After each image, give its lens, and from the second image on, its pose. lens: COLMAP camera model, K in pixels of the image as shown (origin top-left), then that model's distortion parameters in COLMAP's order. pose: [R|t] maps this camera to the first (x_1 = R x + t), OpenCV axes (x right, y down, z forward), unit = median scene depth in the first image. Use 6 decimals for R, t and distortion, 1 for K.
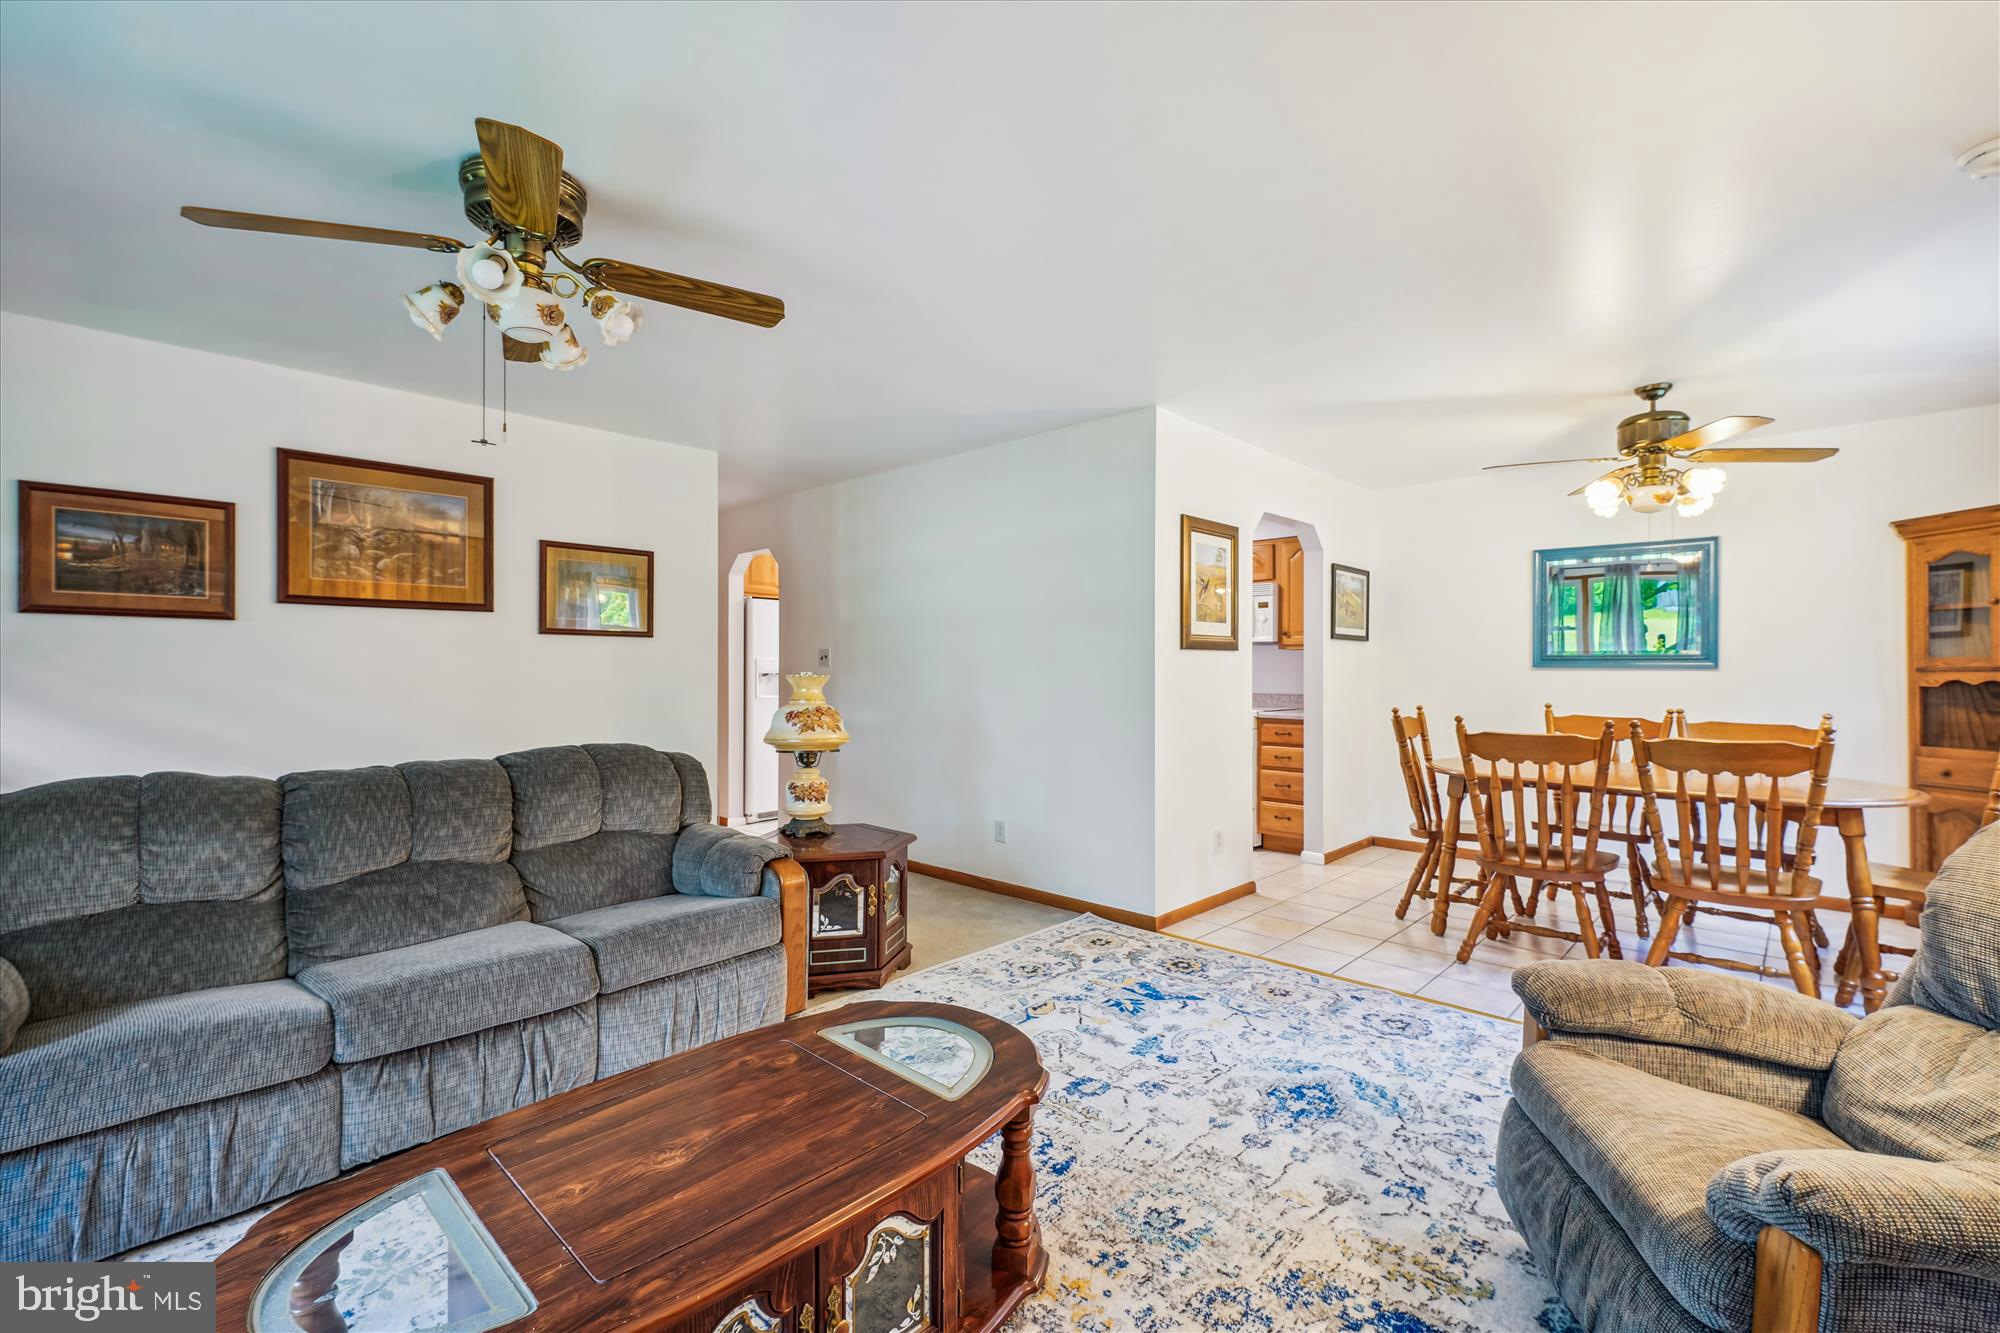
lens RADIAL K [[867.3, 0, 1000.0], [0, 867.3, 666.7], [0, 0, 1]] dist [0.001544, -0.000072]
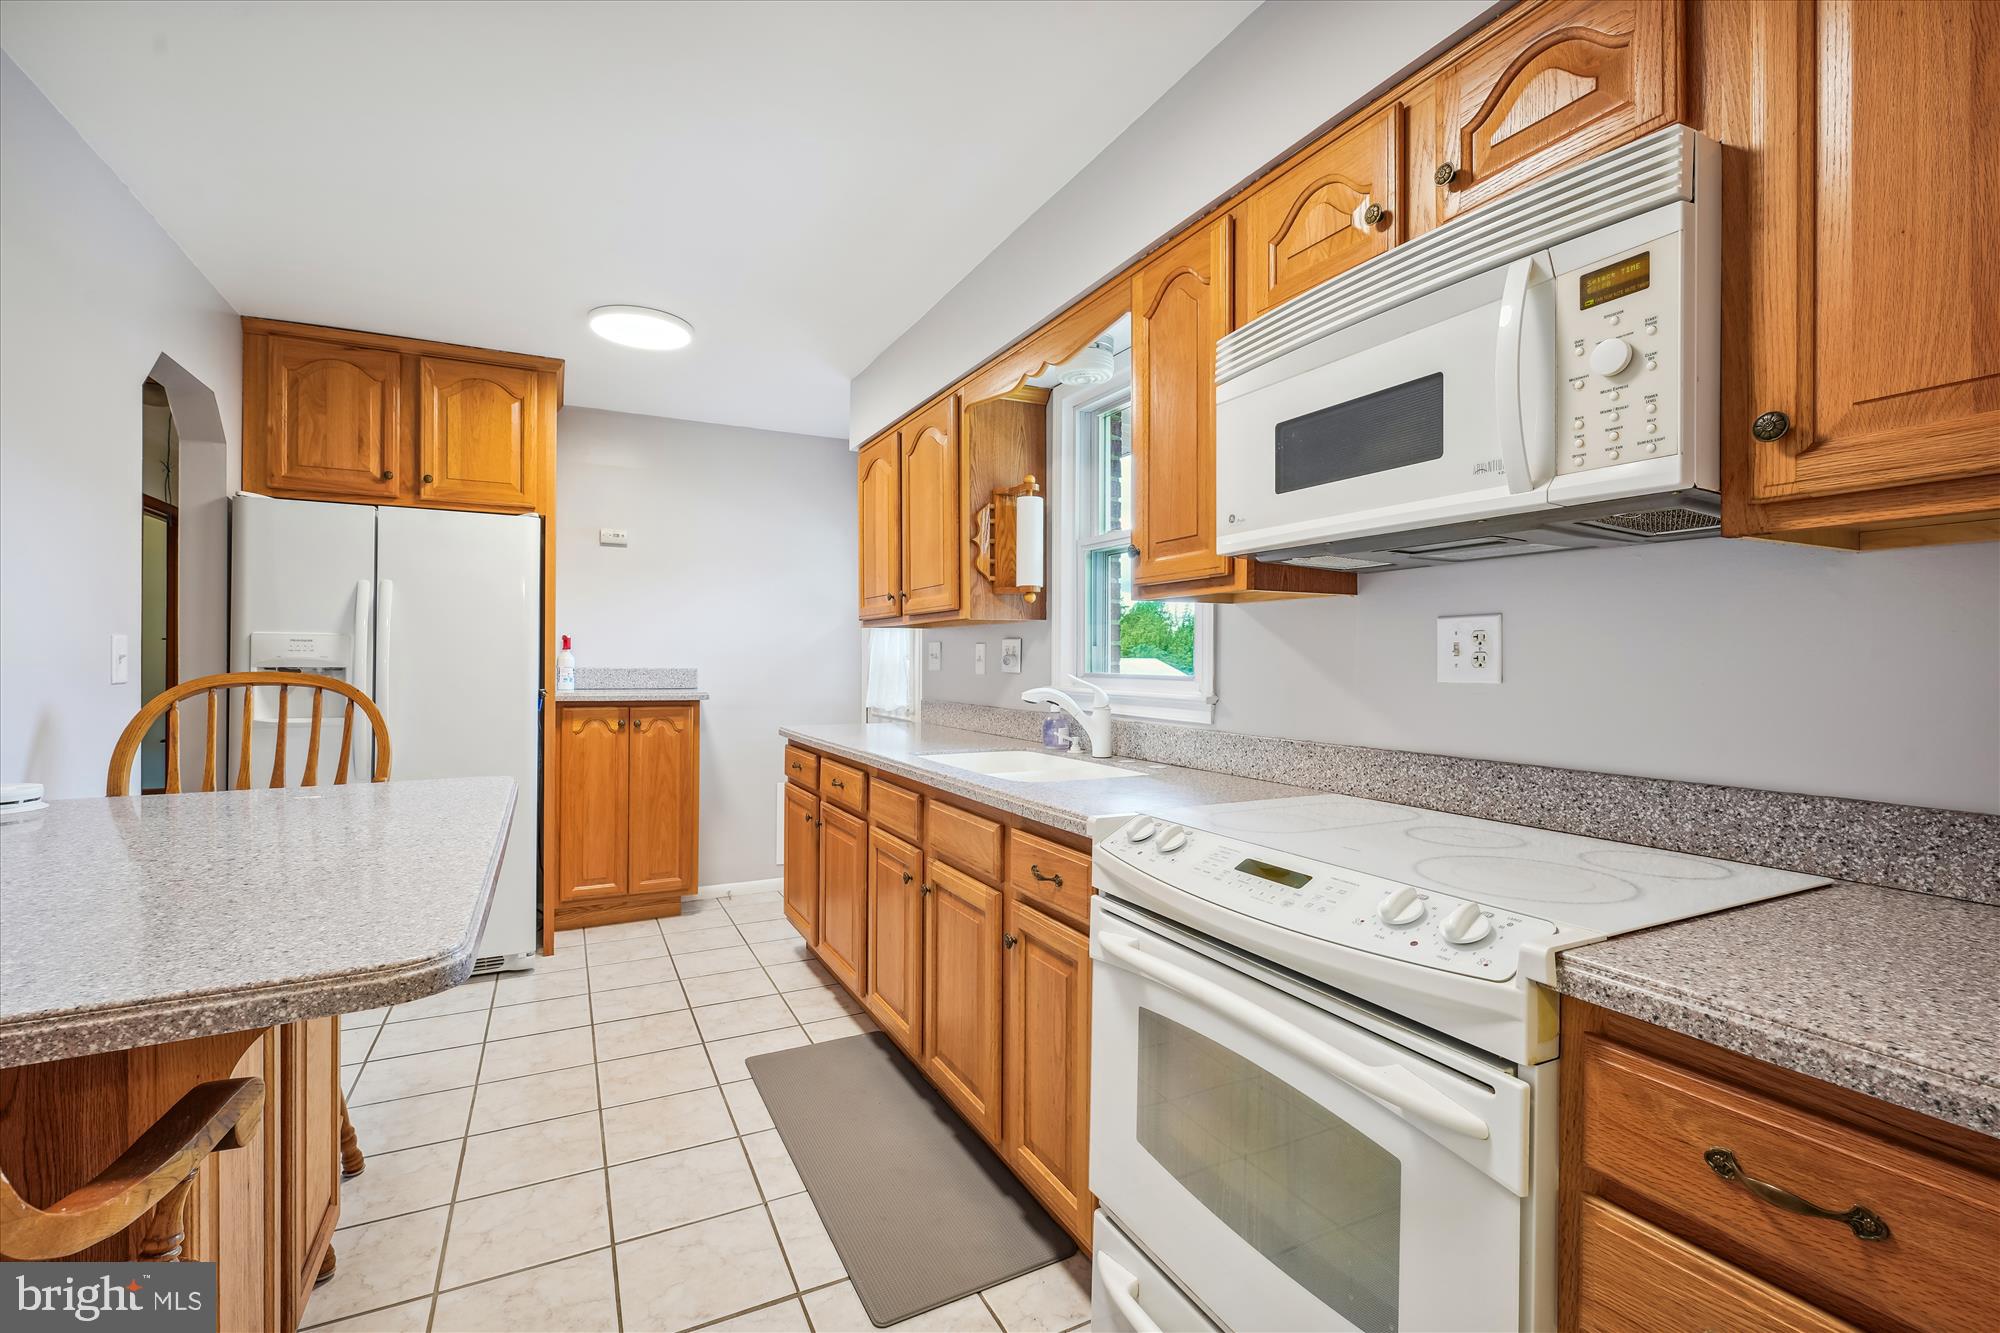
lens RADIAL K [[867.3, 0, 999.1], [0, 867.3, 664.6], [0, 0, 1]] dist [0.001544, -0.000072]
pose [[0.941663, -0.001191, -0.336554, 0.246898], [0.001182, 0.999999, -0.000230, 0.005372], [0.336554, -0.000181, 0.941664, 0.797996]]
